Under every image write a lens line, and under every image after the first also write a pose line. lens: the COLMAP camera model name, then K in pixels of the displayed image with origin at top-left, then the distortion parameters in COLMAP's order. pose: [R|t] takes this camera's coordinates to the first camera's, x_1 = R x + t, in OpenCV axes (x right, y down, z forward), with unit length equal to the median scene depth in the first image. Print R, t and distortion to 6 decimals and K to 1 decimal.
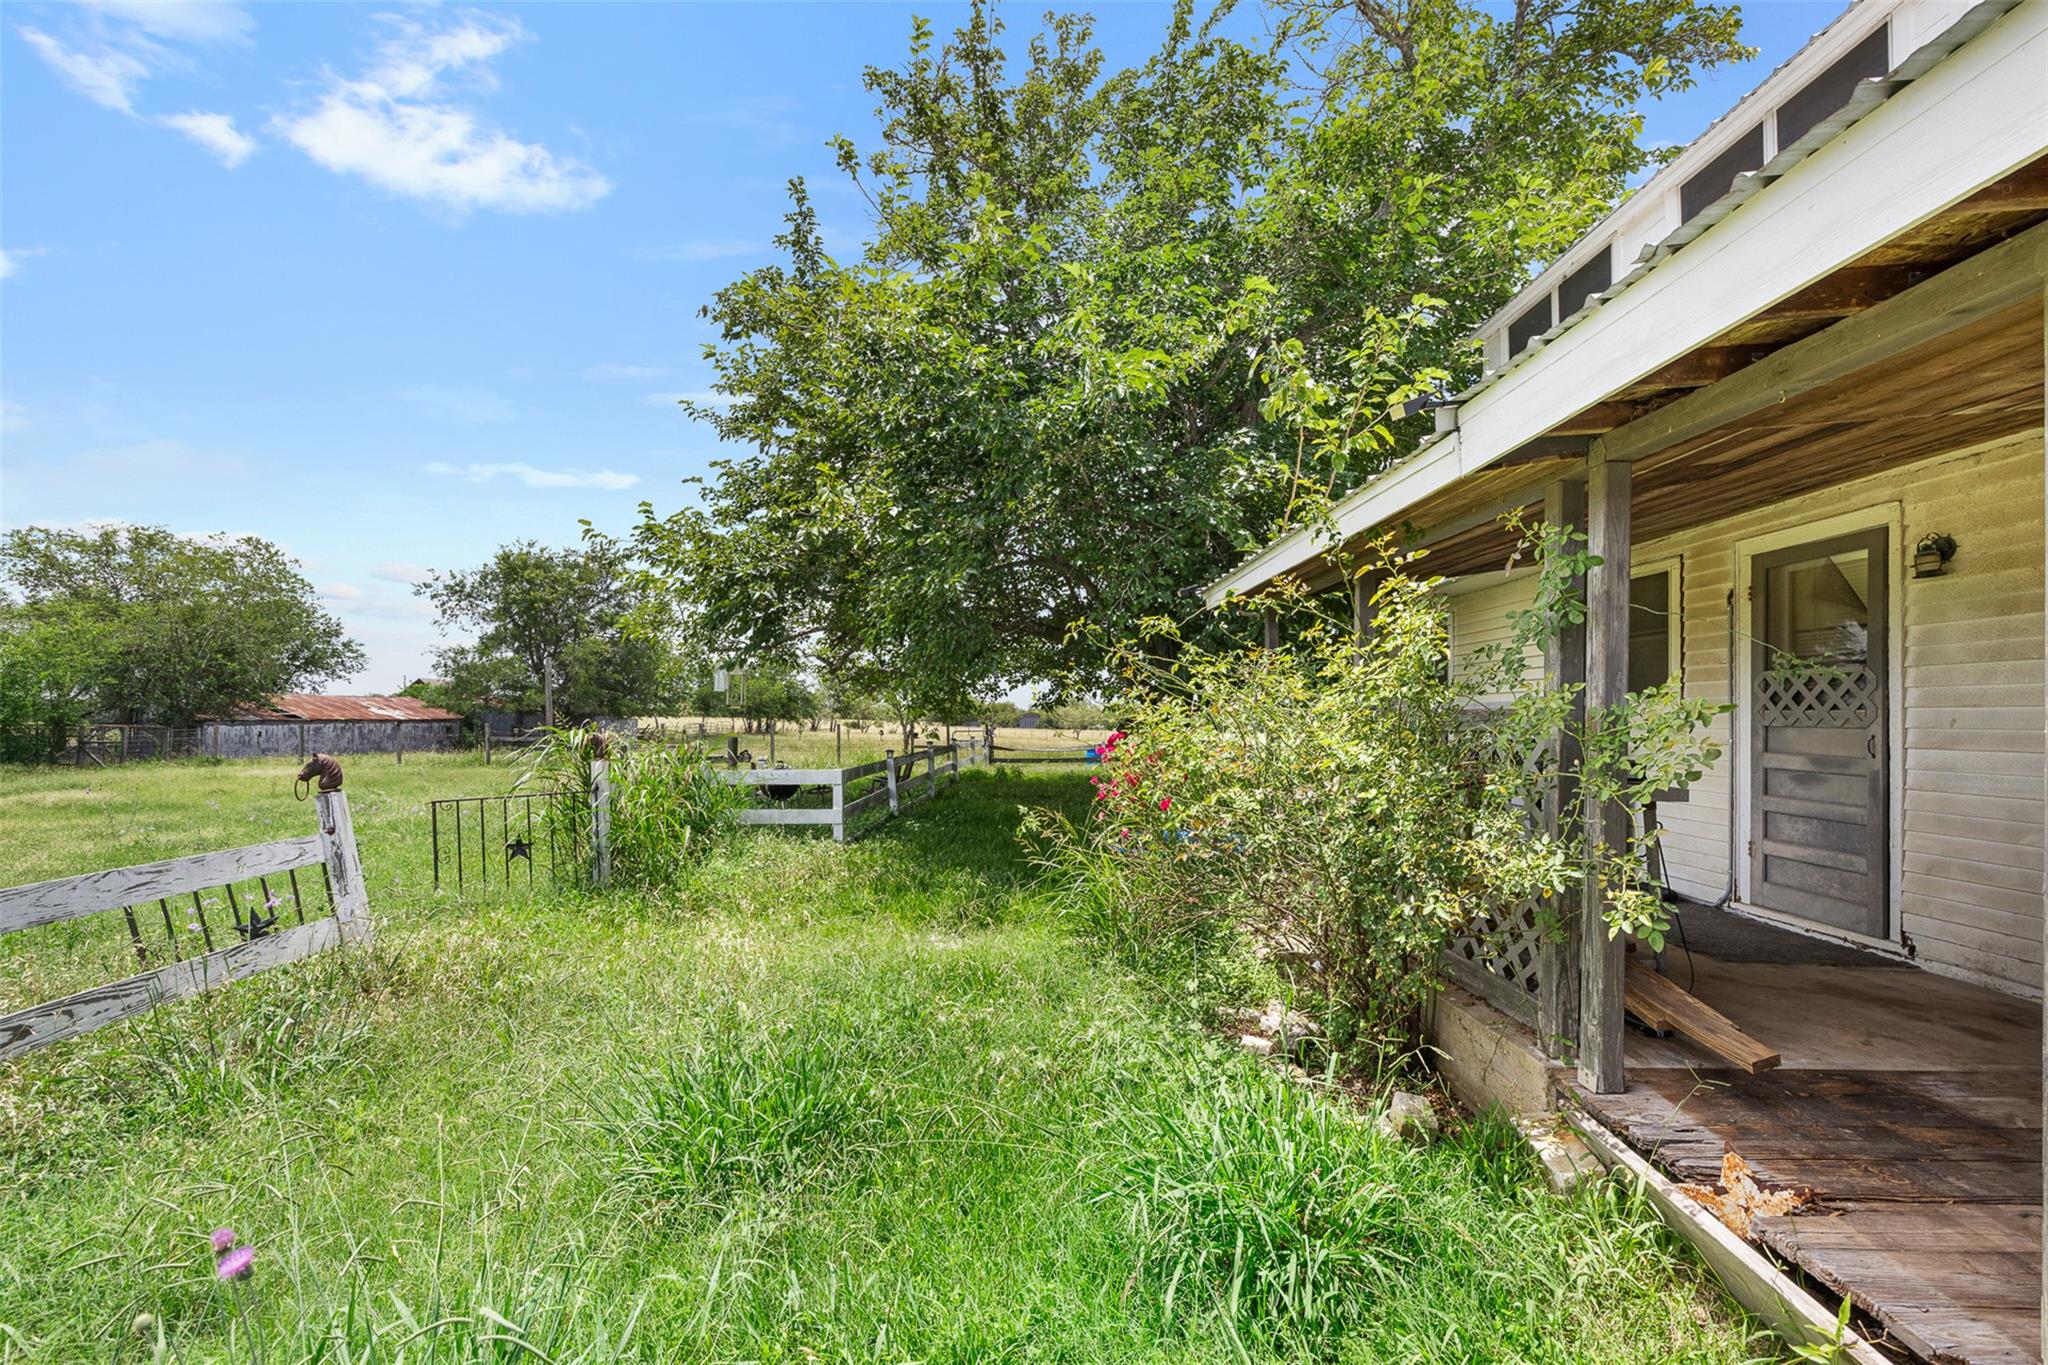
lens RADIAL K [[866.3, 0, 1021.4], [0, 866.3, 689.7], [0, 0, 1]] dist [0.000630, 0.000032]
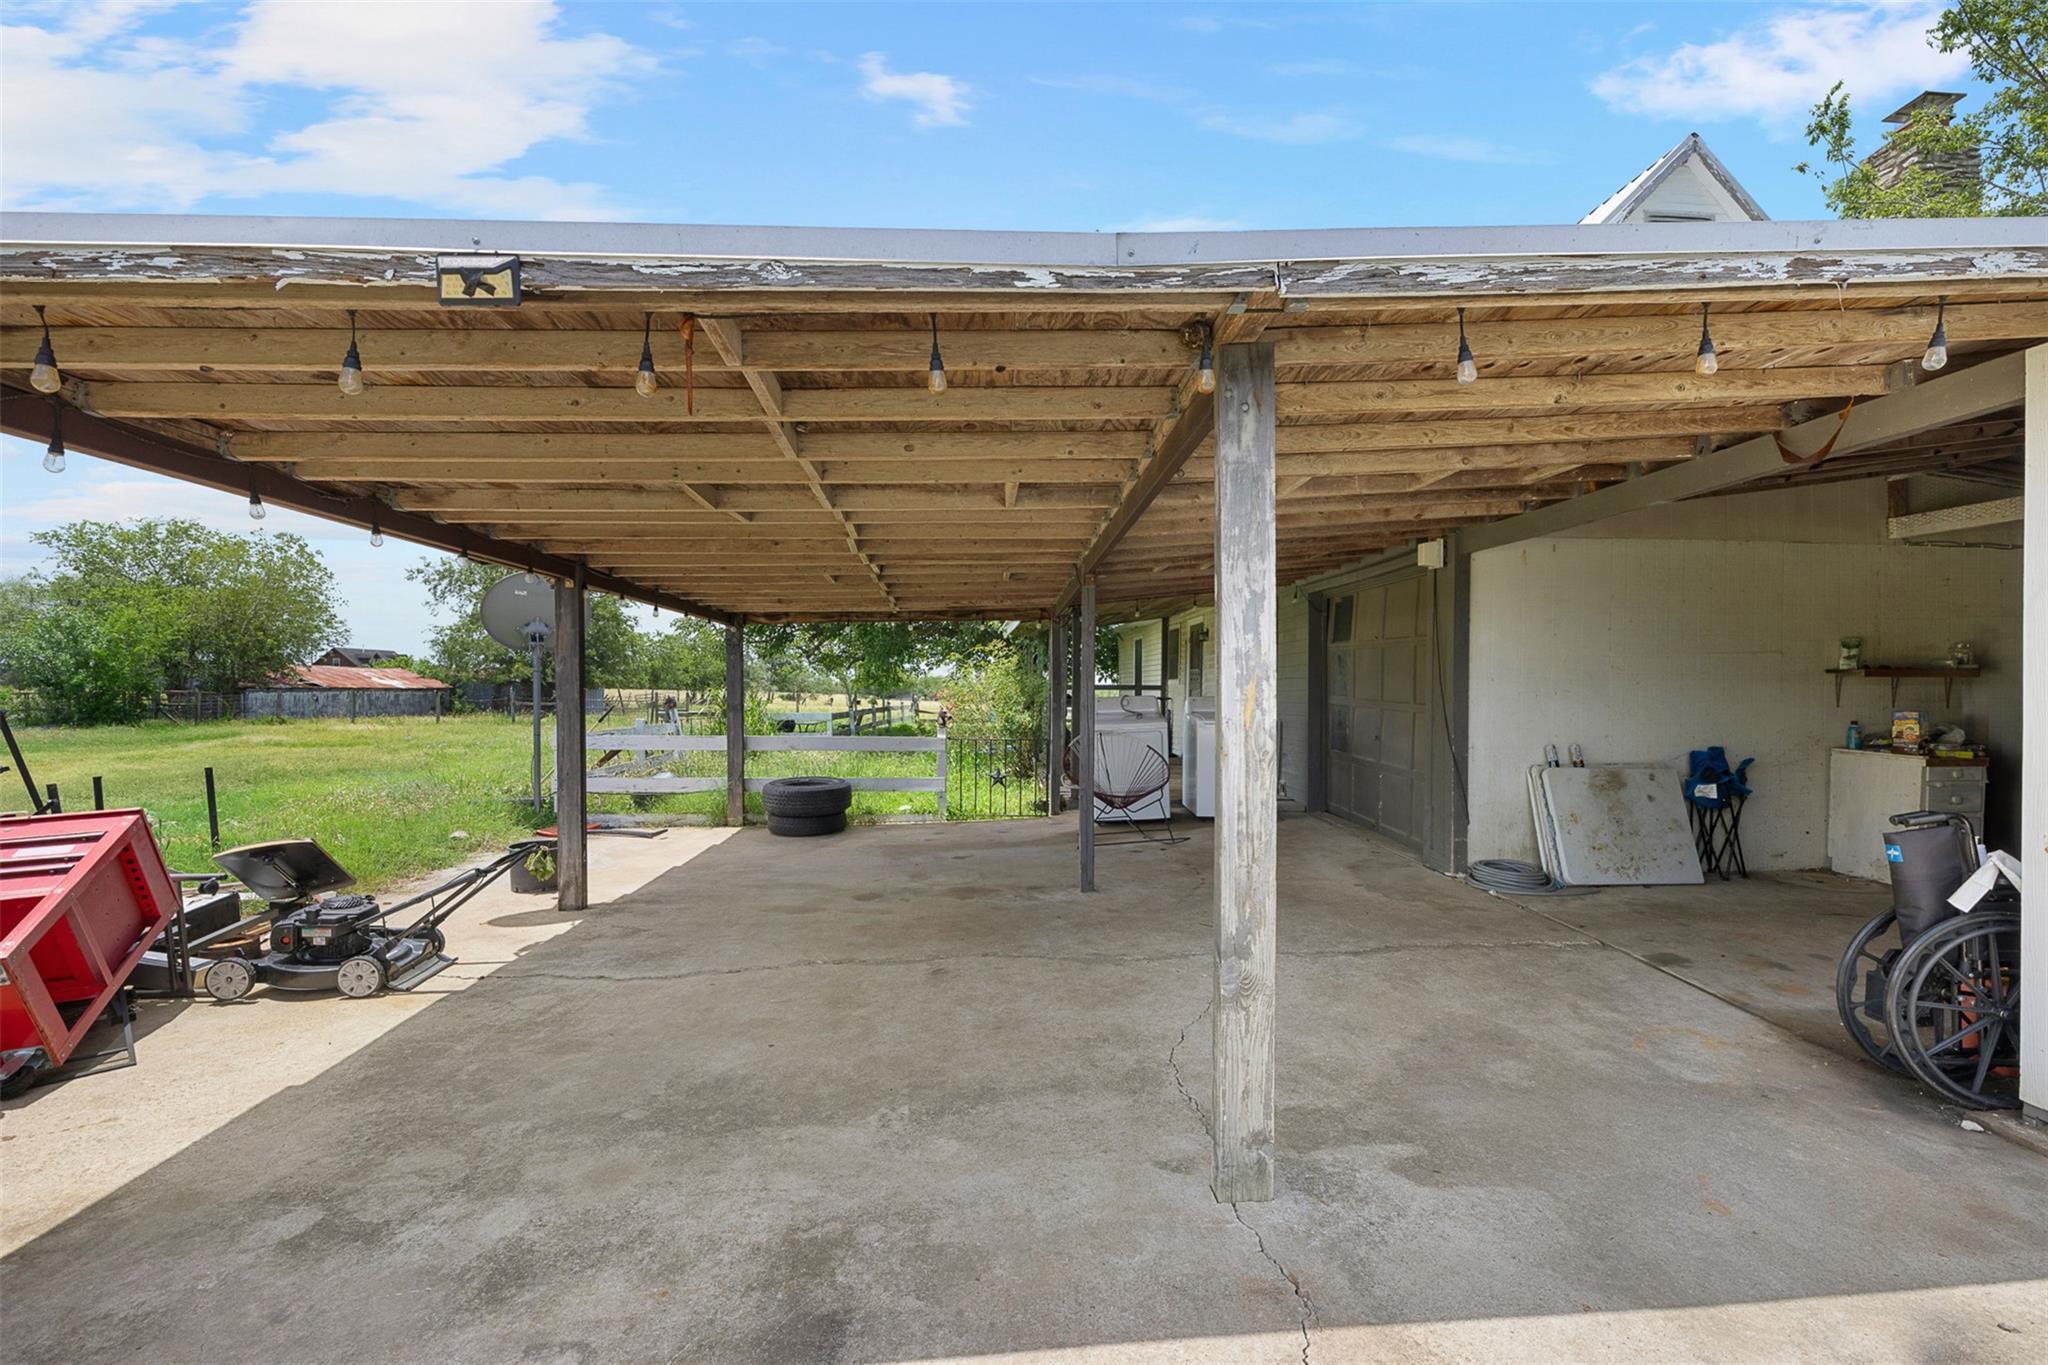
lens RADIAL K [[866.3, 0, 1030.9], [0, 866.3, 681.4], [0, 0, 1]] dist [0.000630, 0.000032]
pose [[0.995959, 0.007780, 0.089476, 0.015750], [-0.009484, 0.999781, 0.018635, -0.004745], [-0.089311, -0.019409, 0.995815, -0.244830]]
